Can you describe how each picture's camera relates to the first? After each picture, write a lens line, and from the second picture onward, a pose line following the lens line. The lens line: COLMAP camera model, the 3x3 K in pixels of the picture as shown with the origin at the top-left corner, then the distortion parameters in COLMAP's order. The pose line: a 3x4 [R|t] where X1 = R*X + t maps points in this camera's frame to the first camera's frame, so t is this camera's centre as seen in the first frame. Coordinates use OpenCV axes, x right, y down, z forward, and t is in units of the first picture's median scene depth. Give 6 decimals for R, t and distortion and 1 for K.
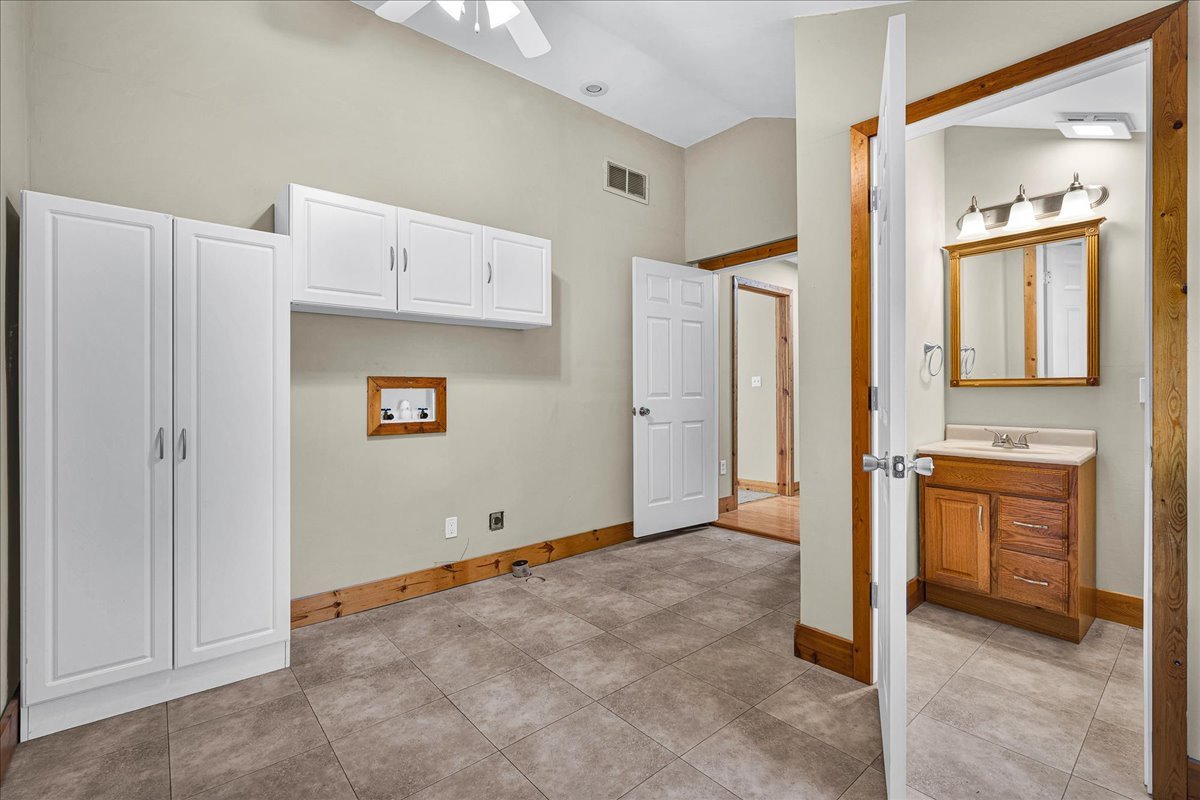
lens RADIAL K [[529.6, 0, 603.5], [0, 529.6, 395.6], [0, 0, 1]] dist [-0.000270, 0.000084]
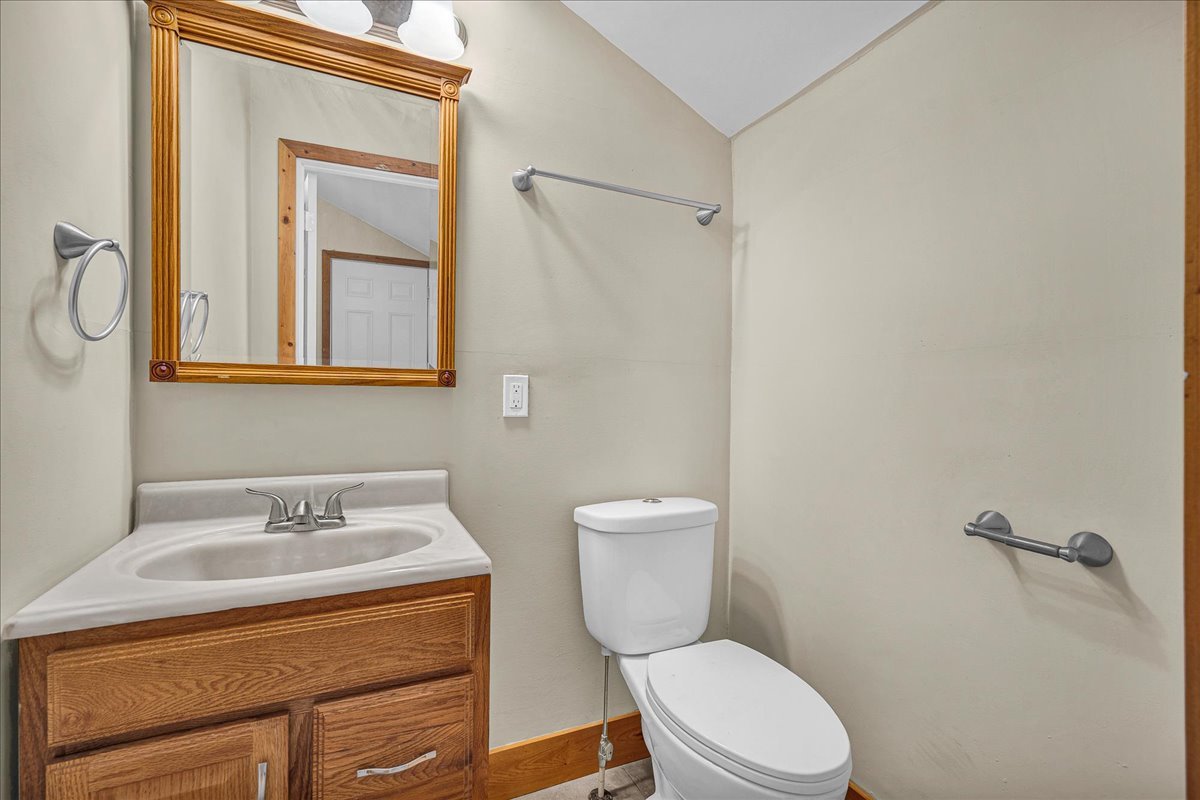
lens RADIAL K [[529.6, 0, 603.1], [0, 529.6, 400.2], [0, 0, 1]] dist [-0.000270, 0.000084]
pose [[0.265573, 0.000512, 0.964091, 0.407019], [-0.004411, 0.999990, 0.000684, -0.004734], [-0.964081, -0.004435, 0.265573, 0.634507]]
